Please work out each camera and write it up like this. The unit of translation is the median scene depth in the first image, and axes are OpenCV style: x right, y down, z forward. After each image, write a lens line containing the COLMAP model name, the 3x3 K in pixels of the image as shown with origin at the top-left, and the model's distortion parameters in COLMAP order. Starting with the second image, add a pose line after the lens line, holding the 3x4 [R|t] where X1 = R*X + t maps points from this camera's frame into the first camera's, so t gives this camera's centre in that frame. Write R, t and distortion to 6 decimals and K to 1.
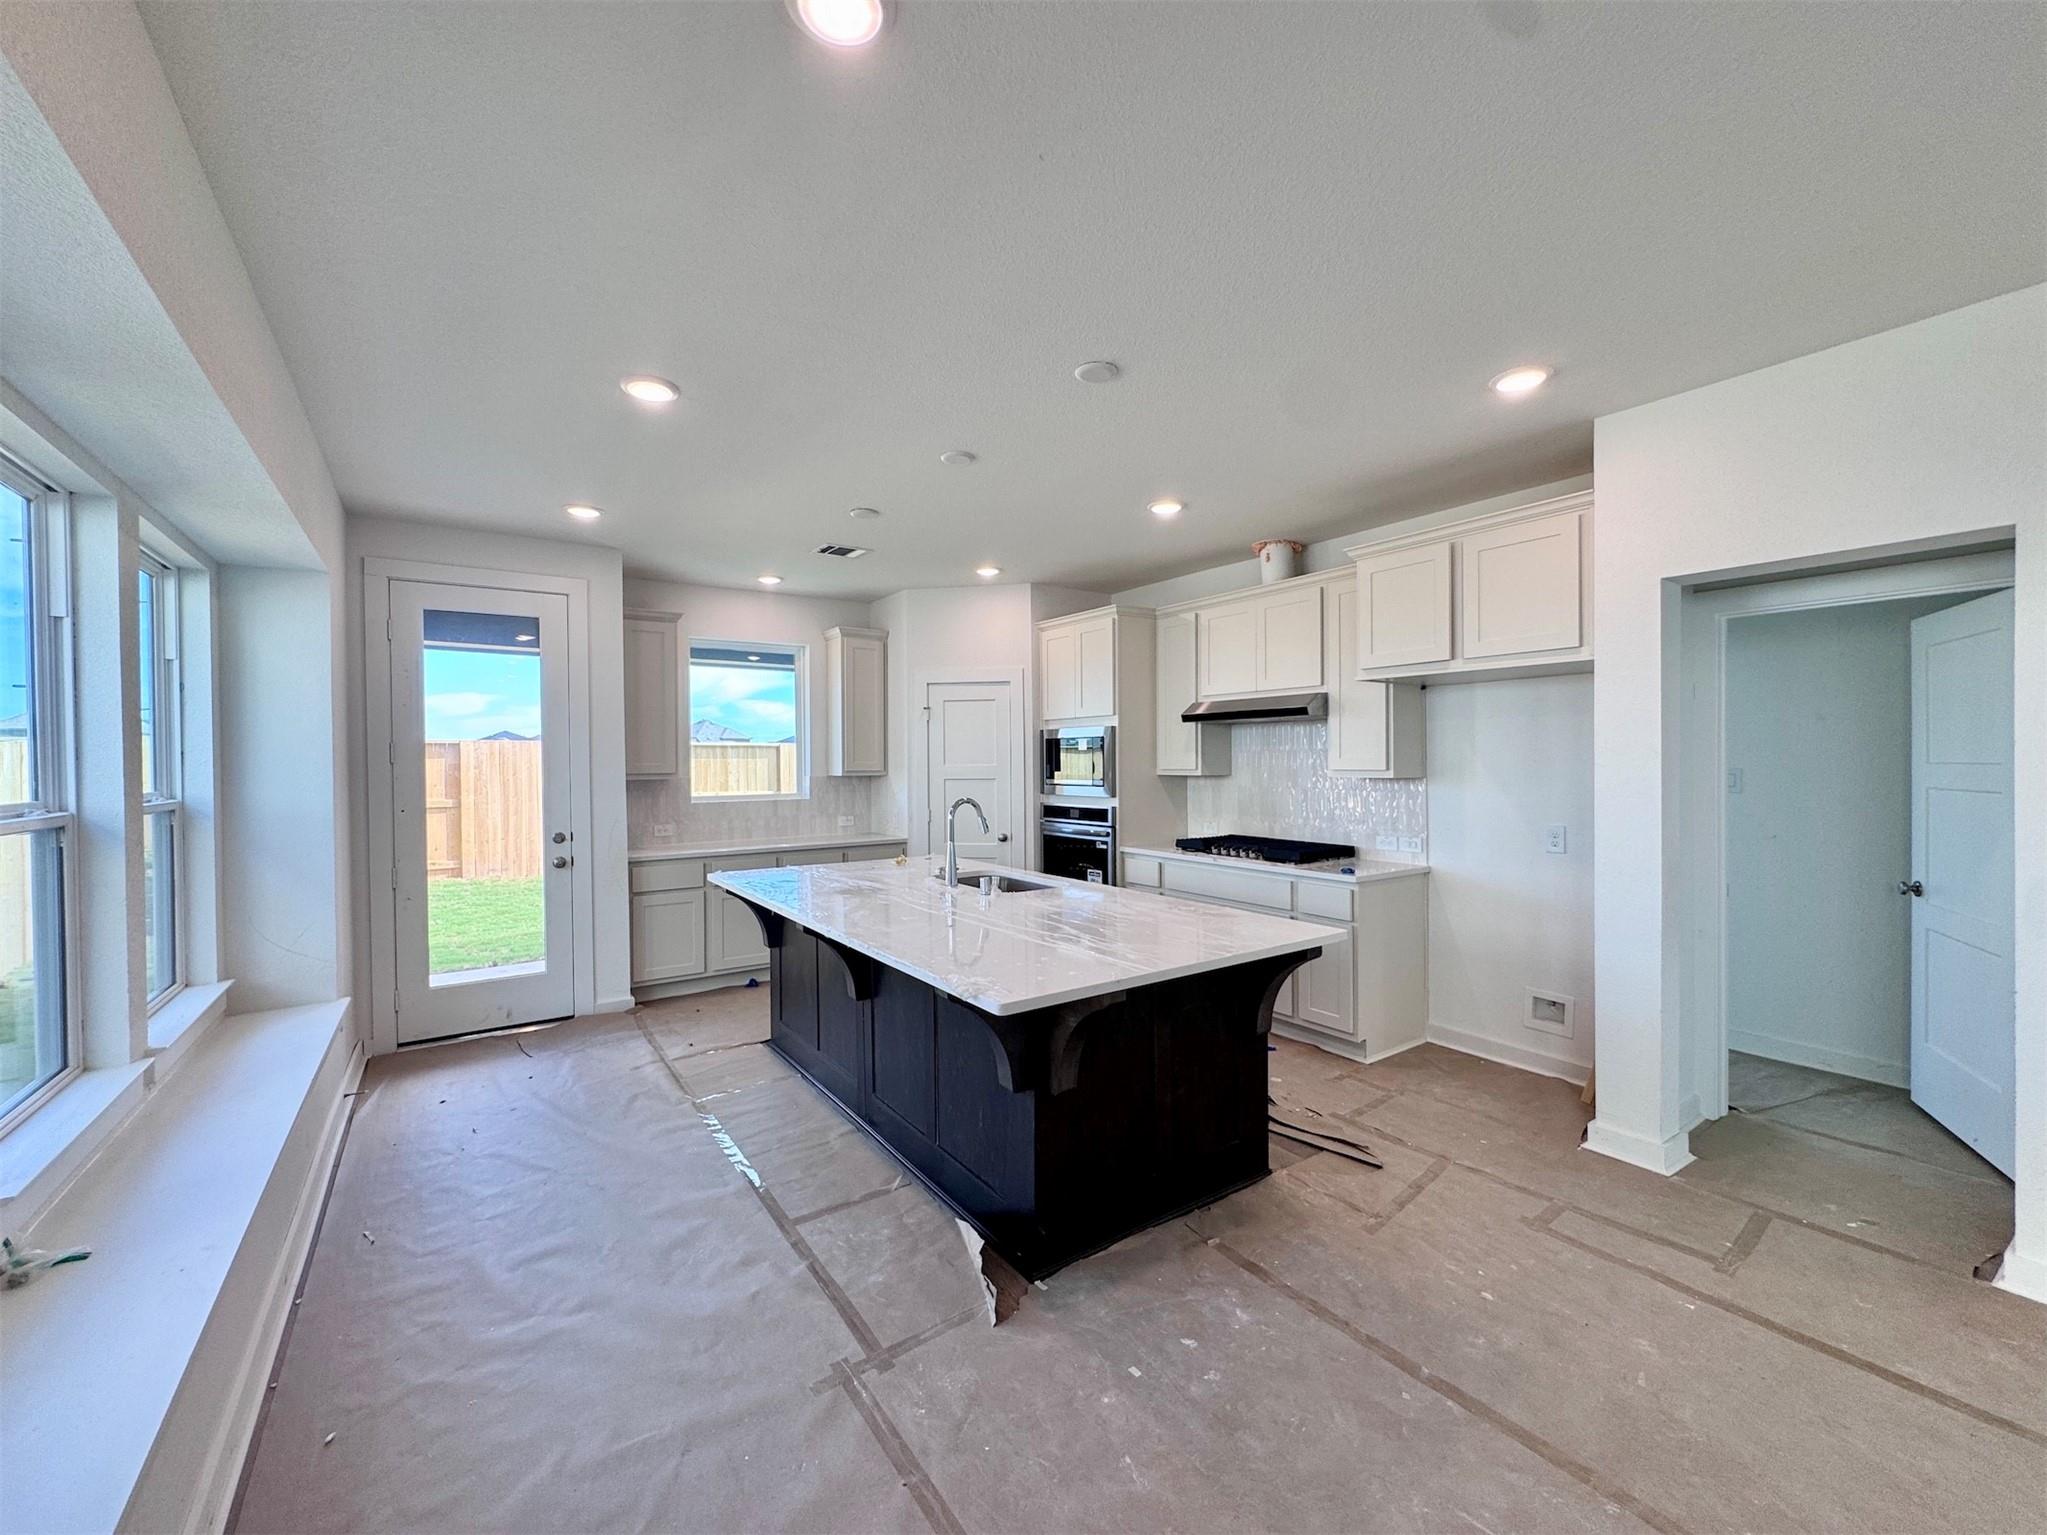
lens RADIAL K [[819.8, 0, 1021.9], [0, 819.8, 763.7], [0, 0, 1]] dist [-0.000516, -0.000312]
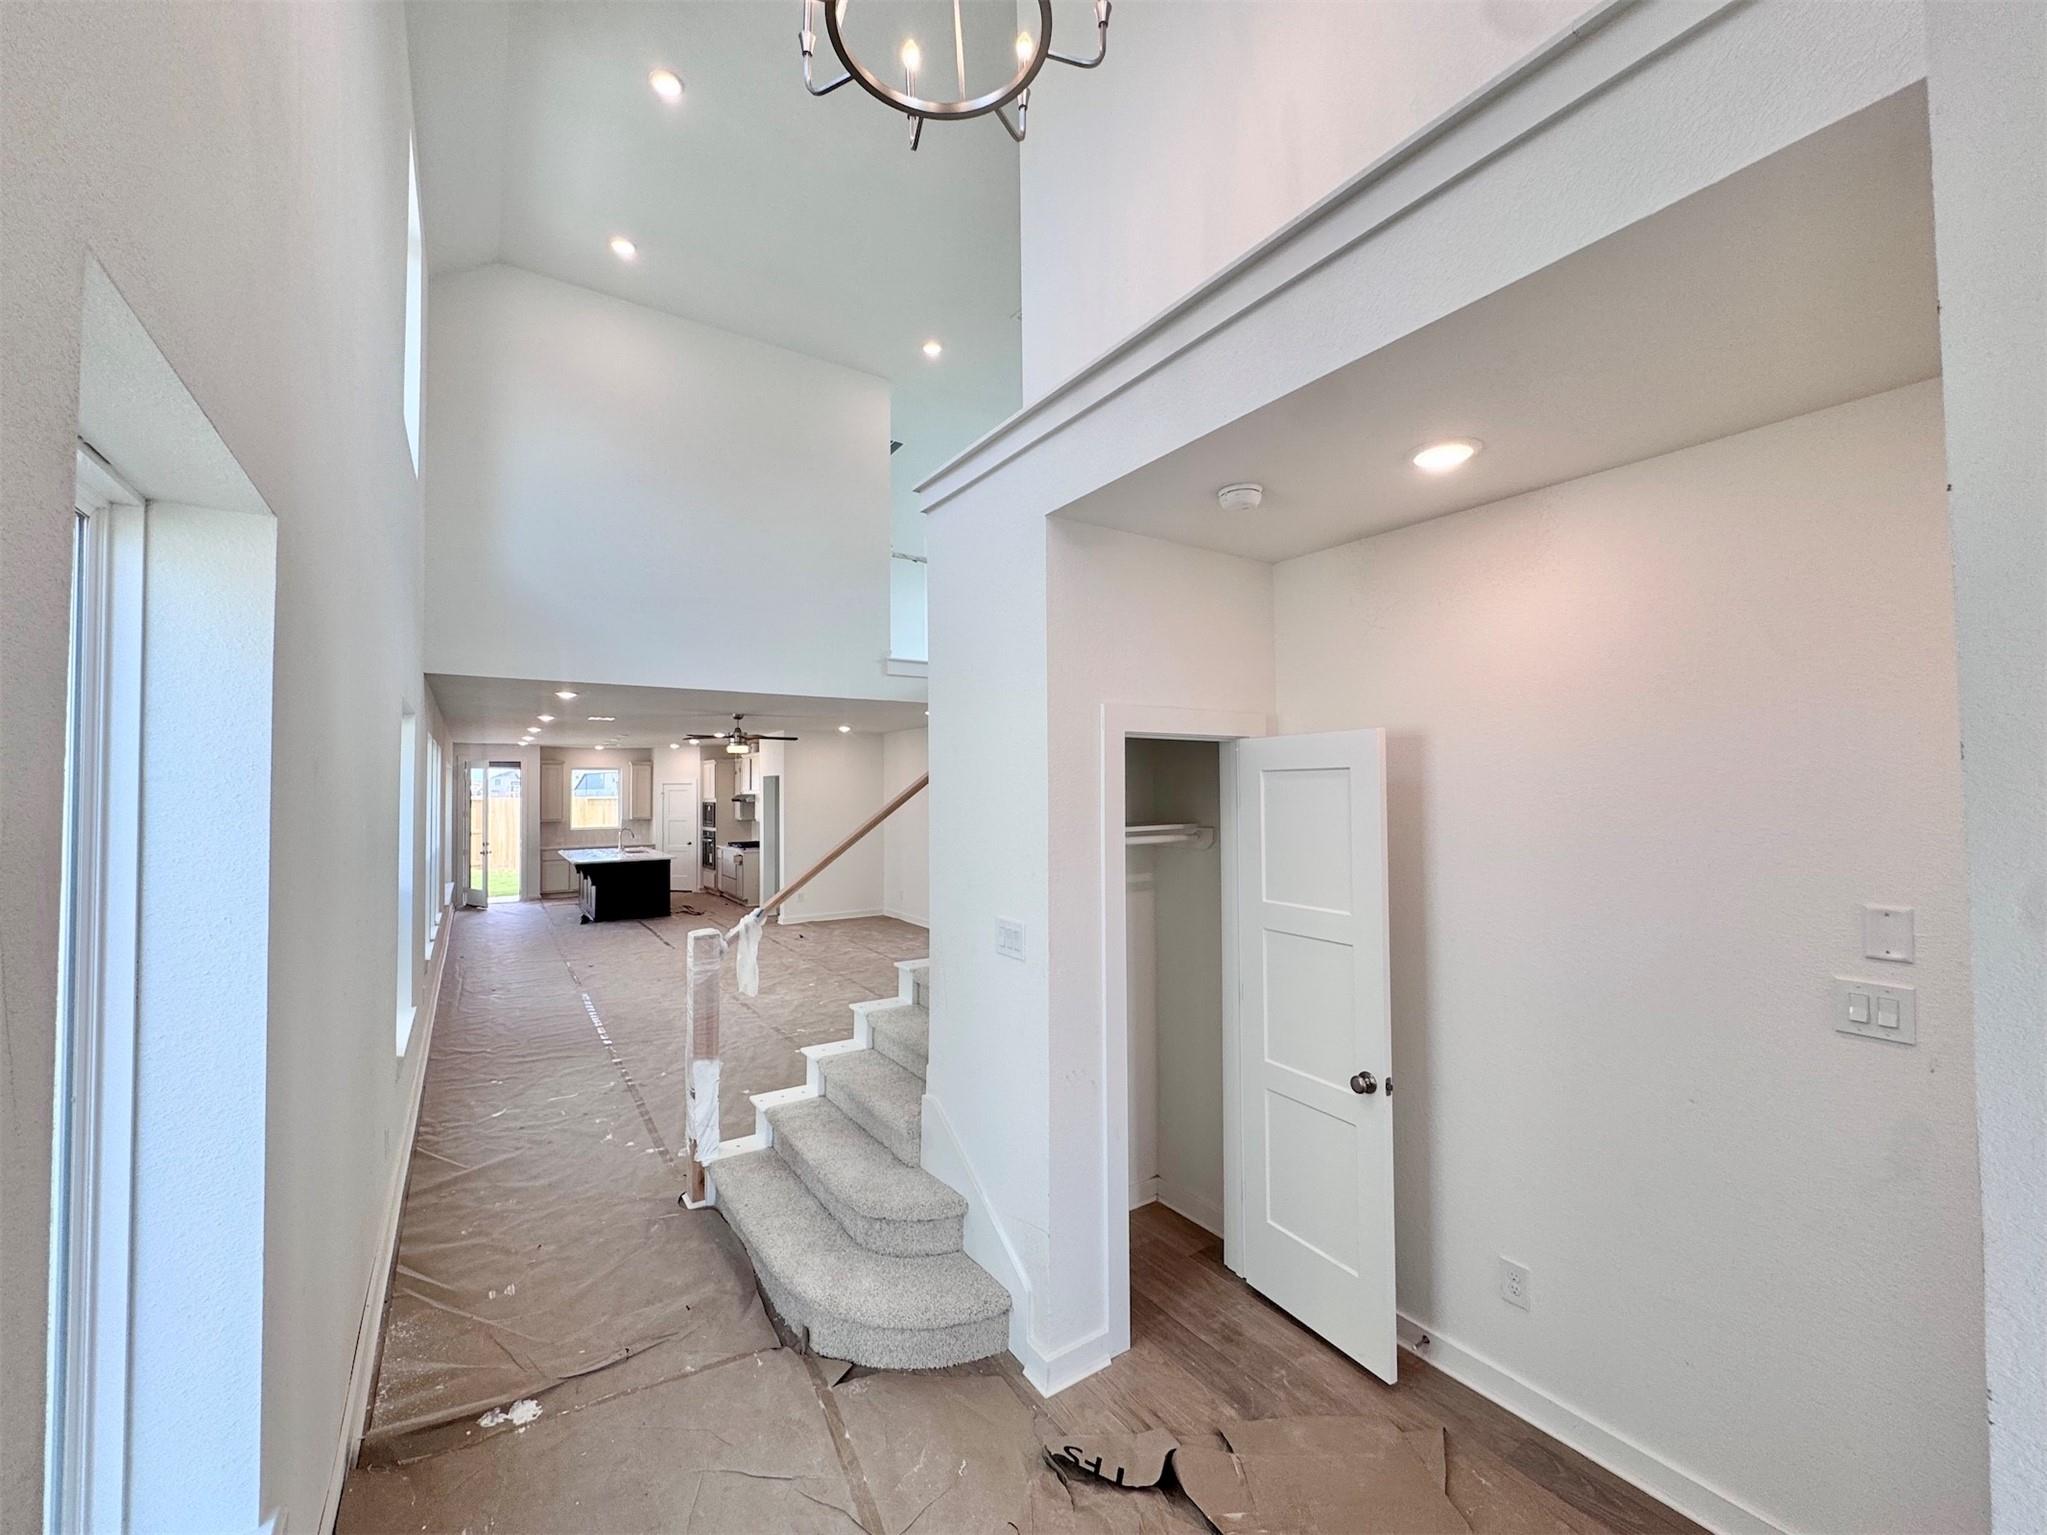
lens RADIAL K [[822.7, 0, 1029.0], [0, 822.7, 769.7], [0, 0, 1]] dist [-0.005309, -0.000246]
pose [[0.999932, 0.001021, -0.011623, 1.055534], [-0.001433, 0.999369, -0.035479, -0.050940], [0.011579, 0.035493, 0.999303, -1.554428]]
